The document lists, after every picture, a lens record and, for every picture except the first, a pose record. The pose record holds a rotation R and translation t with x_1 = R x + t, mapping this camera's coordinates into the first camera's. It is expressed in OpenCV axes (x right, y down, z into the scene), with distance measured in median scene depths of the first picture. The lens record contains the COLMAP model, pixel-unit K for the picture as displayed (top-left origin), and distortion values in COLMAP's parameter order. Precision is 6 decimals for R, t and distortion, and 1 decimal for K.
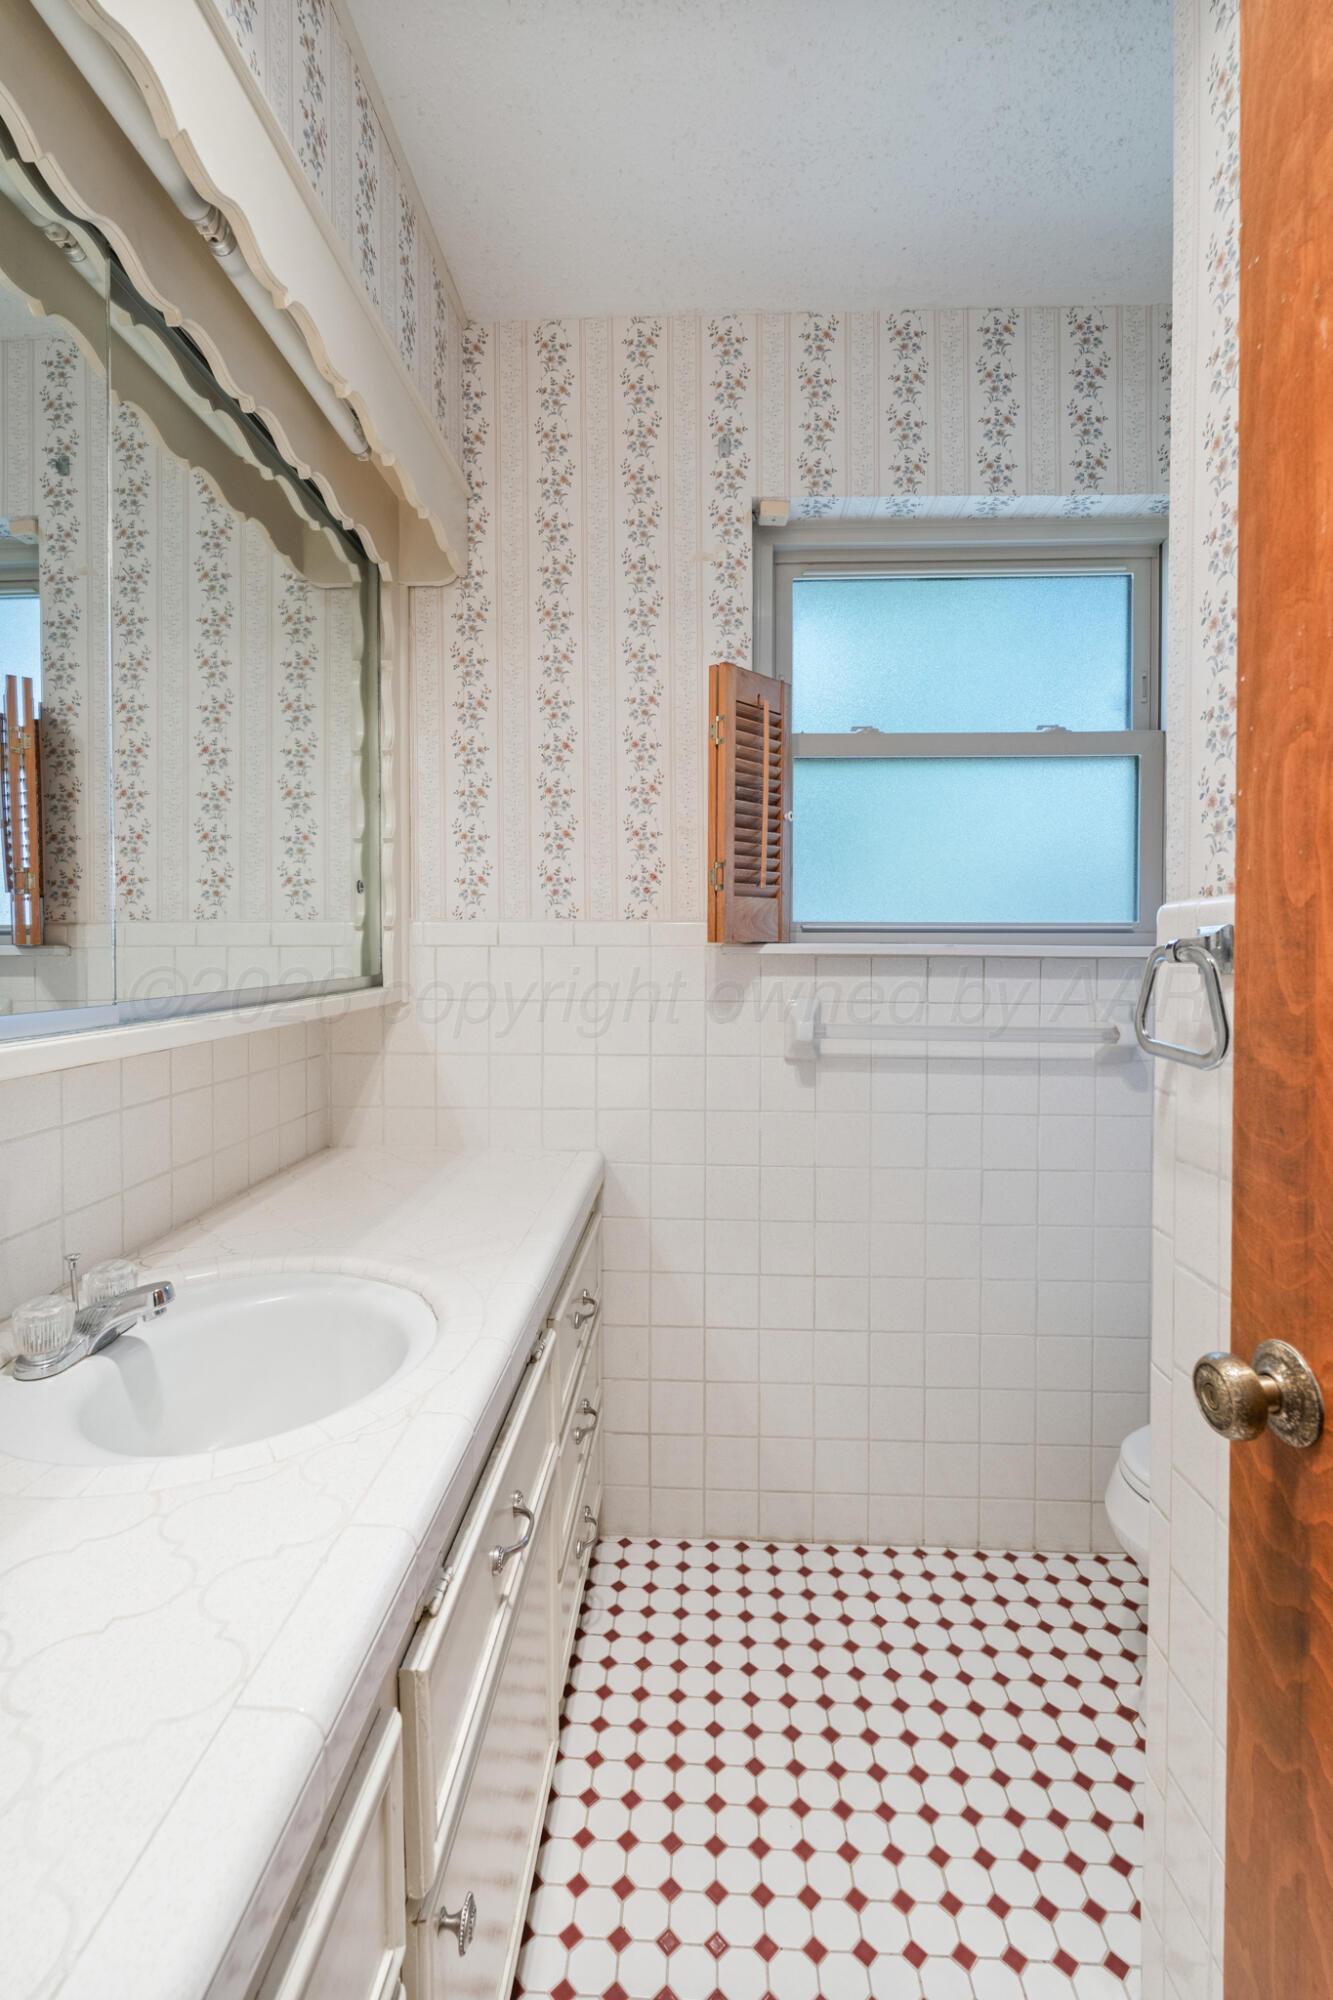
lens RADIAL K [[886.7, 0, 668.9], [0, 886.7, 961.9], [0, 0, 1]] dist [-0.006908, 0.001180]
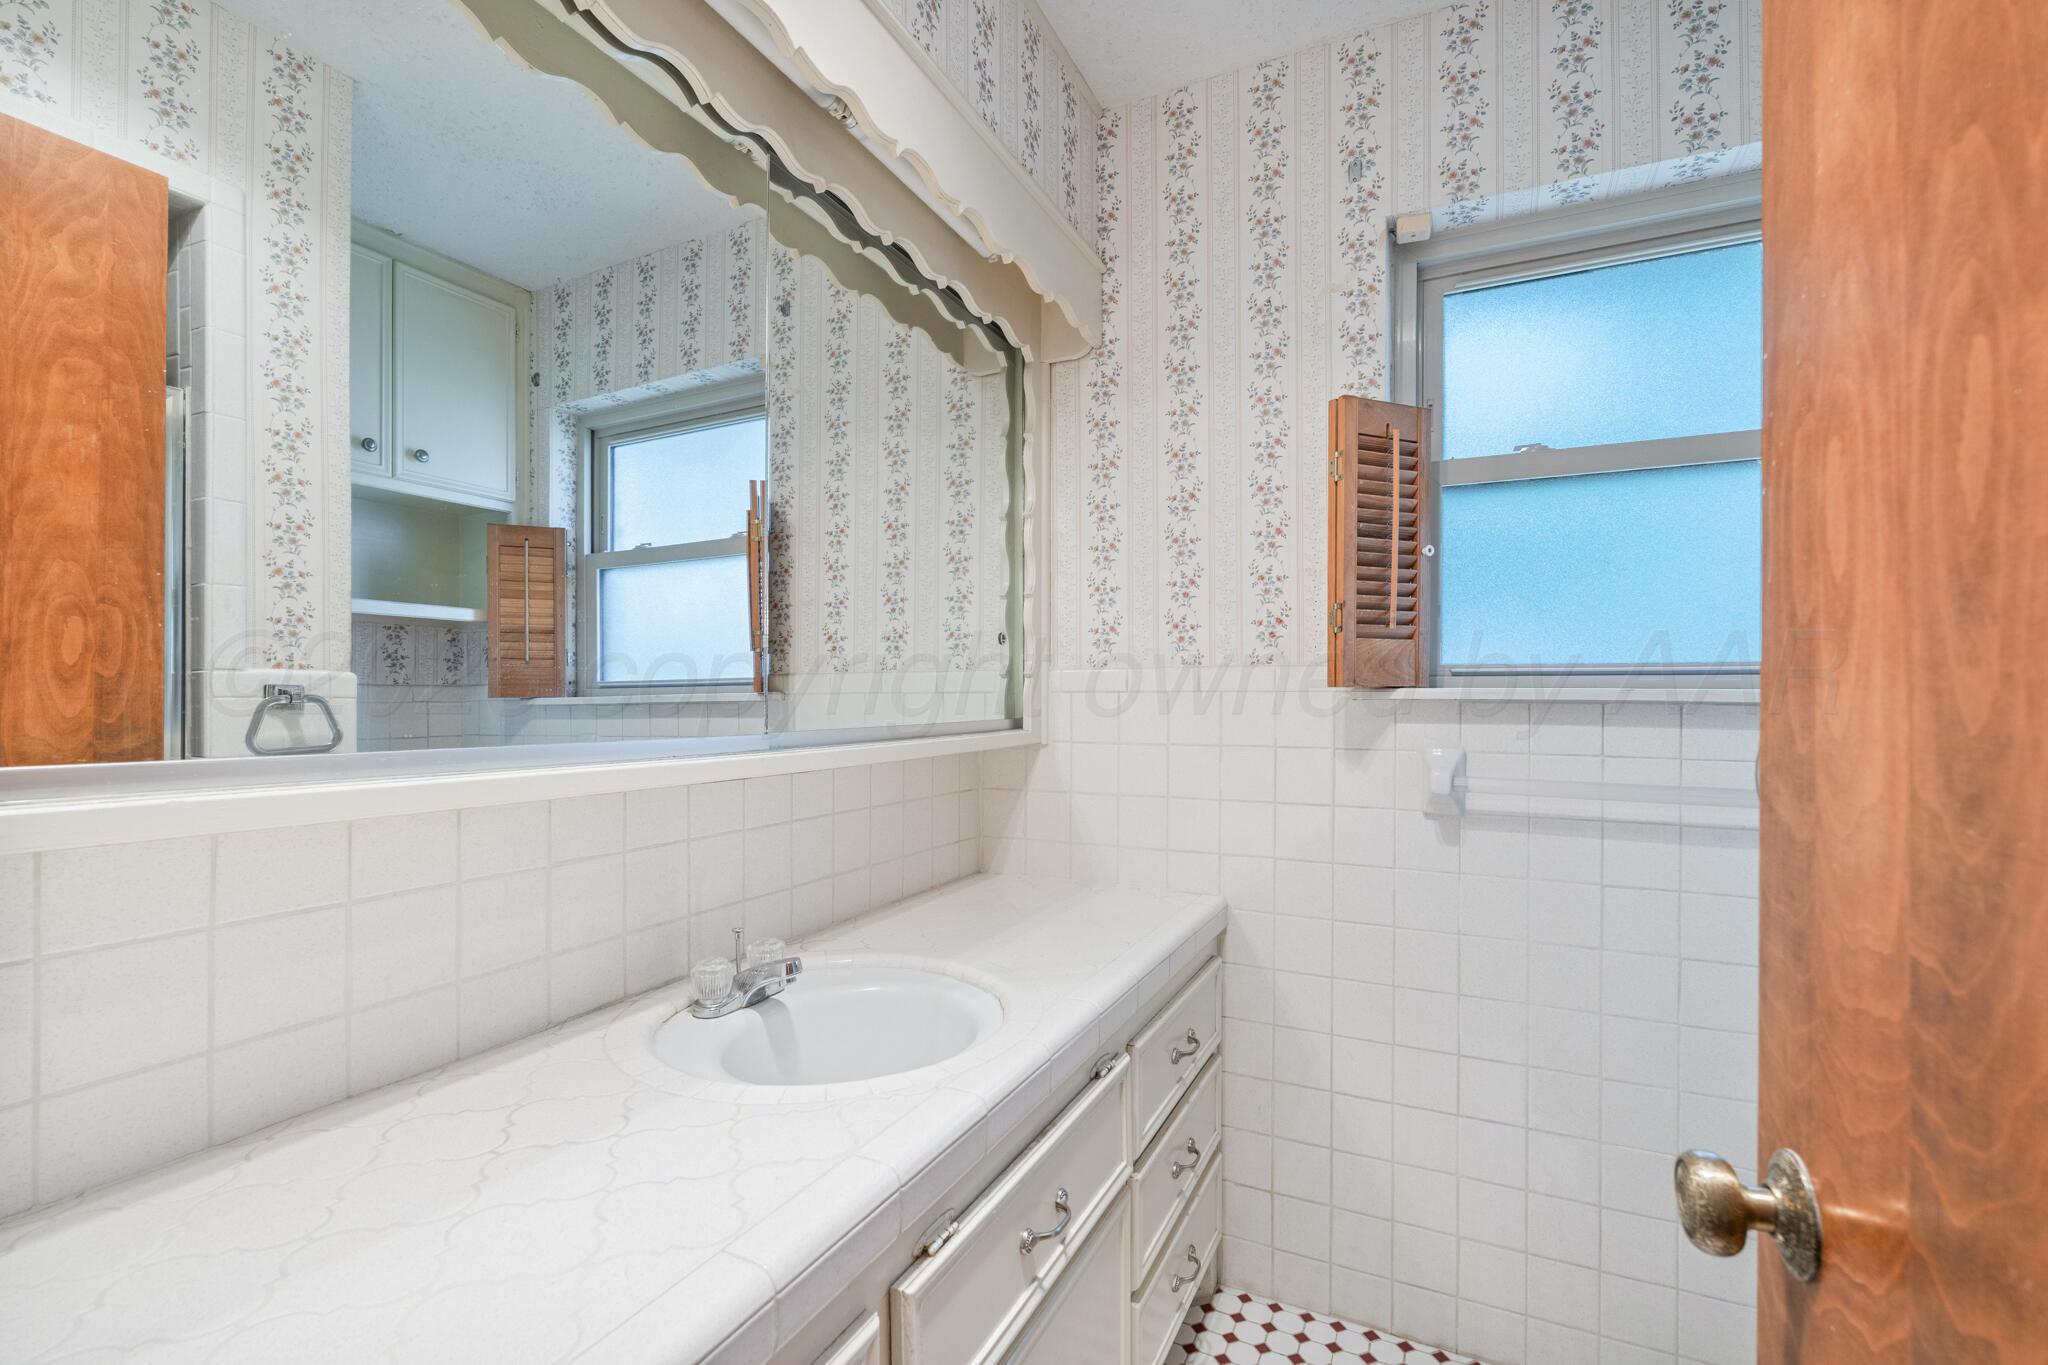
lens RADIAL K [[908.0, 0, 1051.4], [0, 908.0, 699.6], [0, 0, 1]] dist [-0.006908, 0.001180]
pose [[0.918788, -0.000144, -0.394751, 0.154006], [-0.007242, 0.999825, -0.017223, 0.010700], [0.394685, 0.018683, 0.918627, -0.022234]]
